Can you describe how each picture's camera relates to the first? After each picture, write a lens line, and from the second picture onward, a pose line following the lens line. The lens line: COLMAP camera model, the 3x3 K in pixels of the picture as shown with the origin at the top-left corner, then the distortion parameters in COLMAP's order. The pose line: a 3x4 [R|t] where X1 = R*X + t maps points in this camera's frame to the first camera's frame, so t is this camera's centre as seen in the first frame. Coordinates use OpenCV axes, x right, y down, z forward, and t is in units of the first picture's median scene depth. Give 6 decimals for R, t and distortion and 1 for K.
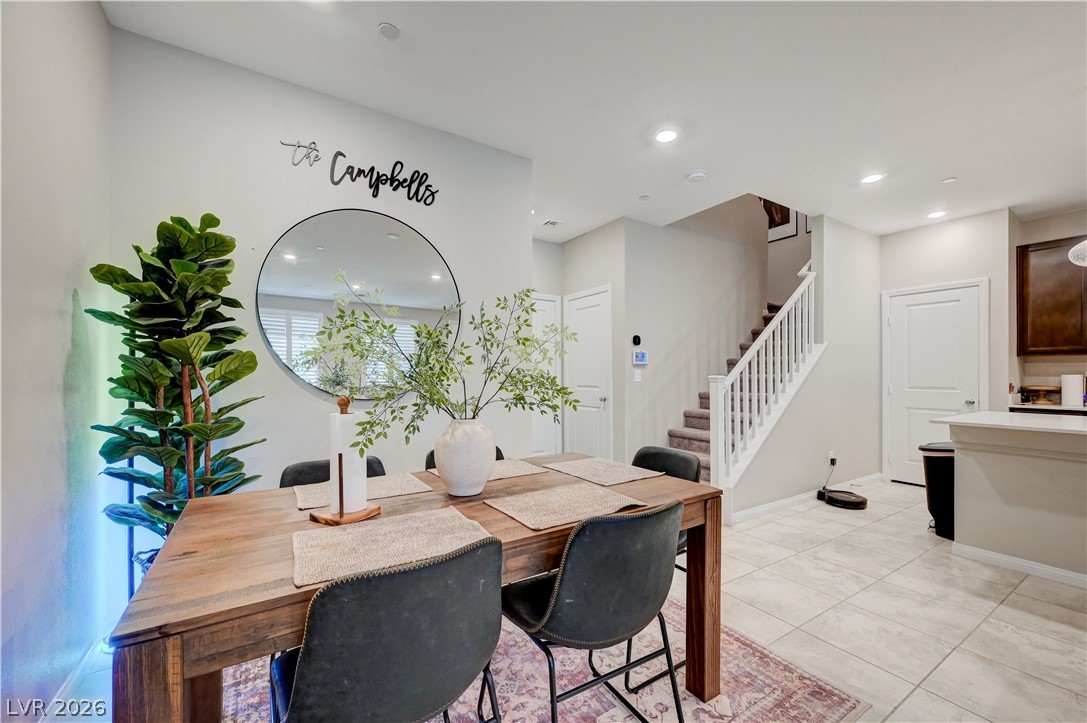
lens RADIAL K [[432.2, 0, 547.8], [0, 432.2, 372.3], [0, 0, 1]] dist [0.001618, 0.000173]
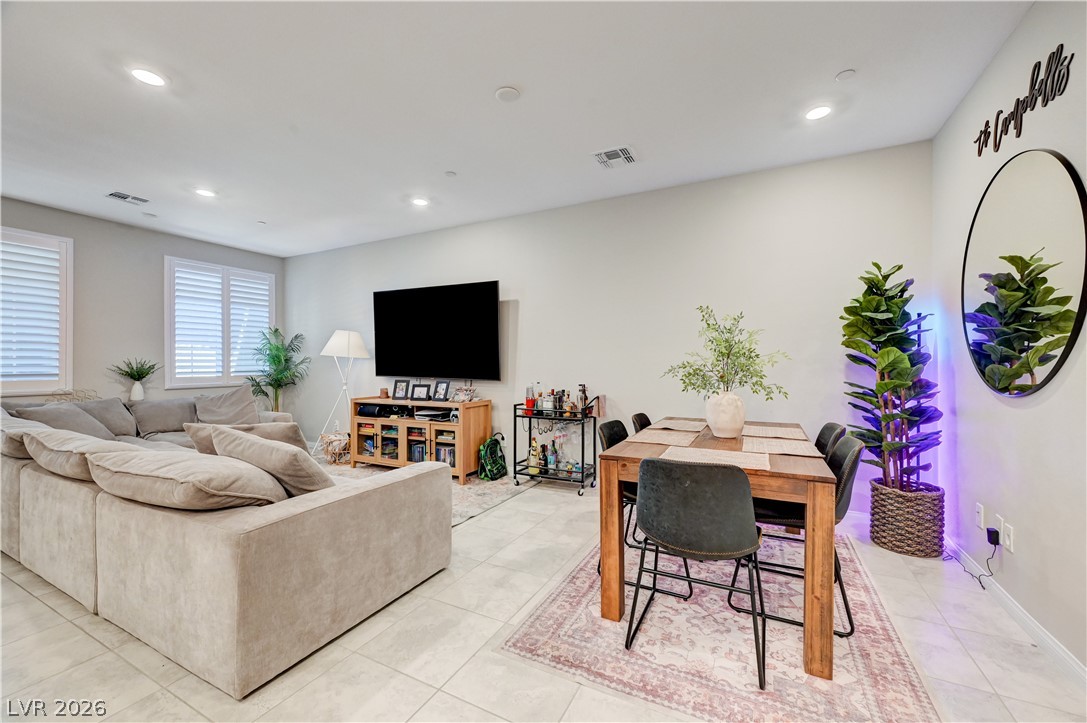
lens RADIAL K [[430.0, 0, 548.4], [0, 430.0, 363.1], [0, 0, 1]] dist [-0.002116, -0.000205]
pose [[-0.863519, -0.001913, -0.504312, 0.682284], [0.000016, 0.999993, -0.003820, 0.006495], [0.504316, -0.003306, -0.863513, 1.177178]]
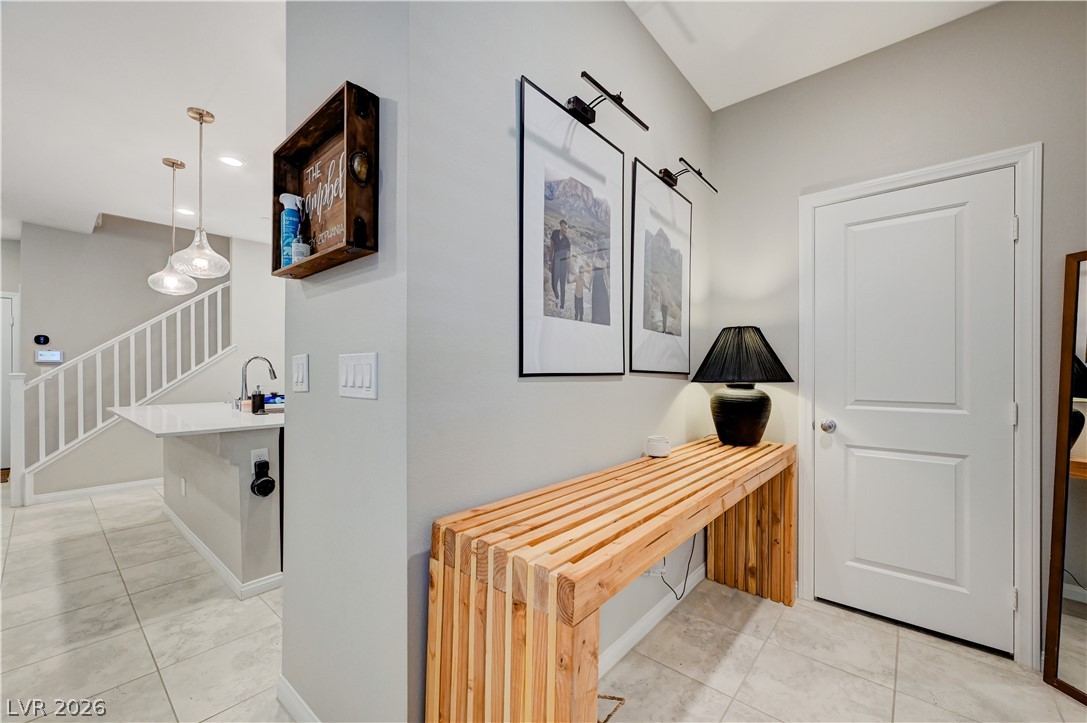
lens RADIAL K [[433.1, 0, 553.8], [0, 433.1, 371.8], [0, 0, 1]] dist [-0.002875, -0.000304]
pose [[0.955372, -0.001066, 0.295402, 1.755112], [-0.000076, 0.999993, 0.003854, -0.000628], [-0.295404, -0.003705, 0.955365, -0.598730]]
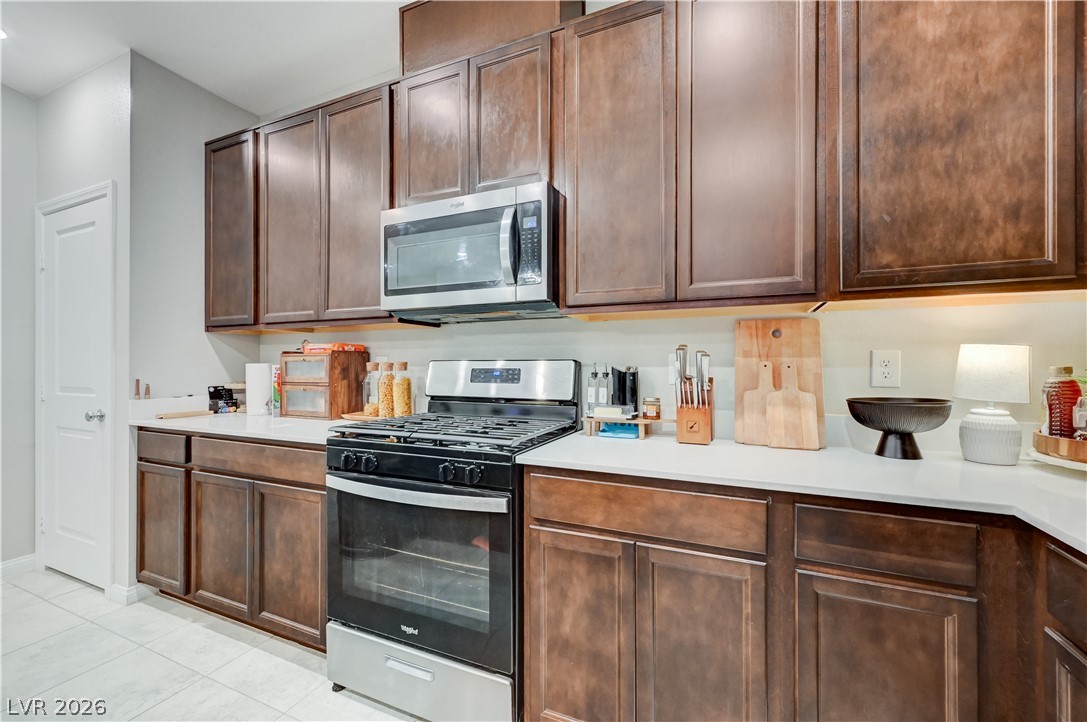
lens RADIAL K [[434.9, 0, 547.6], [0, 434.9, 360.0], [0, 0, 1]] dist [-0.000011, 0.000070]
pose [[0.833531, -0.001080, 0.552471, 1.787933], [0.002206, 0.999997, -0.001373, 0.004519], [-0.552468, 0.002363, 0.833531, 0.403511]]
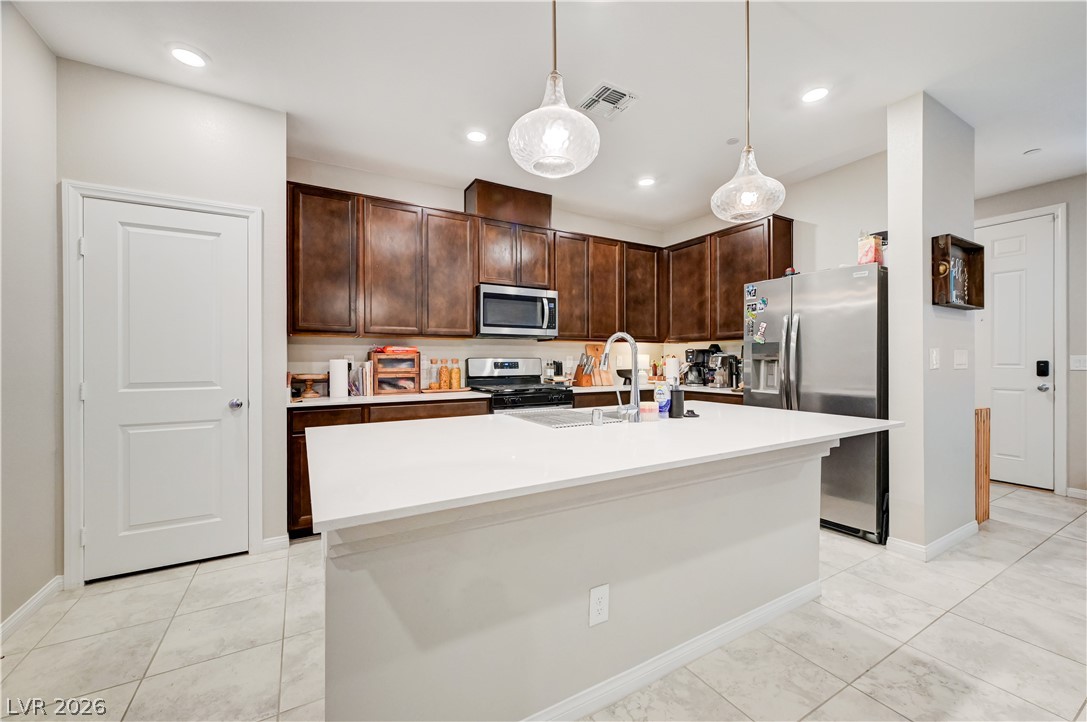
lens RADIAL K [[429.2, 0, 549.3], [0, 429.2, 358.9], [0, 0, 1]] dist [0.001041, 0.000044]
pose [[0.044988, -0.000843, 0.998987, 0.612107], [-0.001751, 0.999998, 0.000923, 0.004690], [-0.998986, -0.001790, 0.044986, 0.834668]]
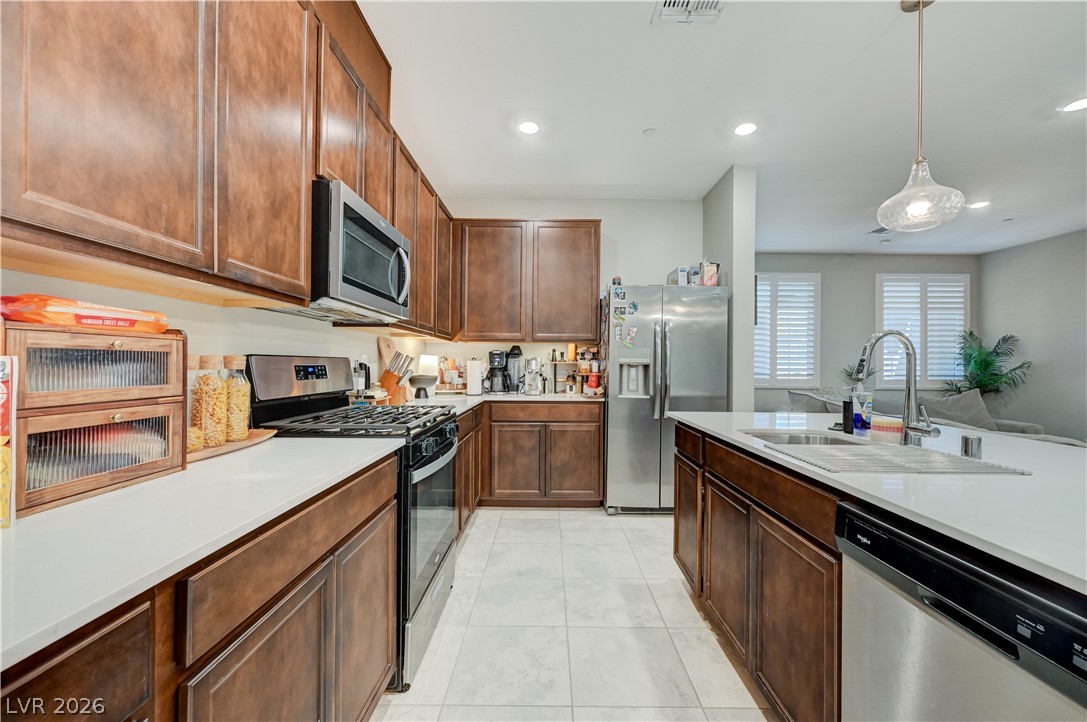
lens RADIAL K [[430.3, 0, 549.2], [0, 430.3, 365.1], [0, 0, 1]] dist [-0.000872, 0.000128]
pose [[-0.841218, -0.010980, 0.540585, 1.403097], [-0.013153, 0.999913, -0.000158, 0.012163], [-0.540536, -0.007243, -0.841290, 1.435693]]
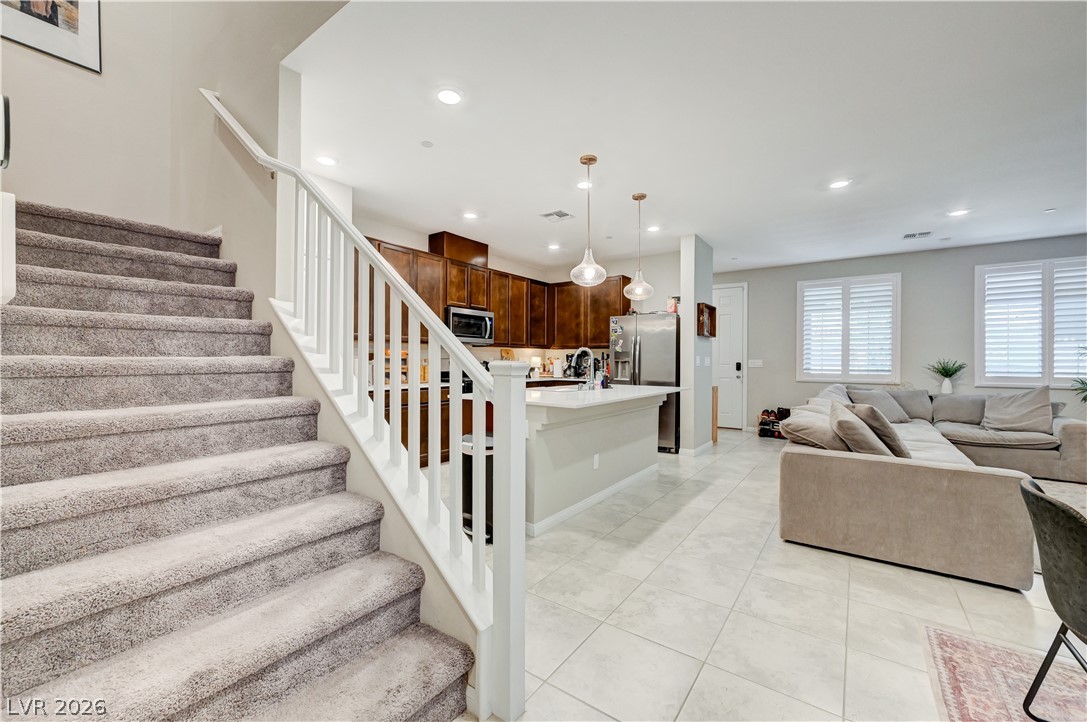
lens RADIAL K [[434.9, 0, 547.6], [0, 434.9, 360.0], [0, 0, 1]] dist [-0.000011, 0.000070]
pose [[-0.369296, -0.003257, 0.929306, -0.020493], [-0.009687, 0.999953, -0.000346, 0.006240], [-0.929261, -0.009130, -0.369310, 1.422810]]
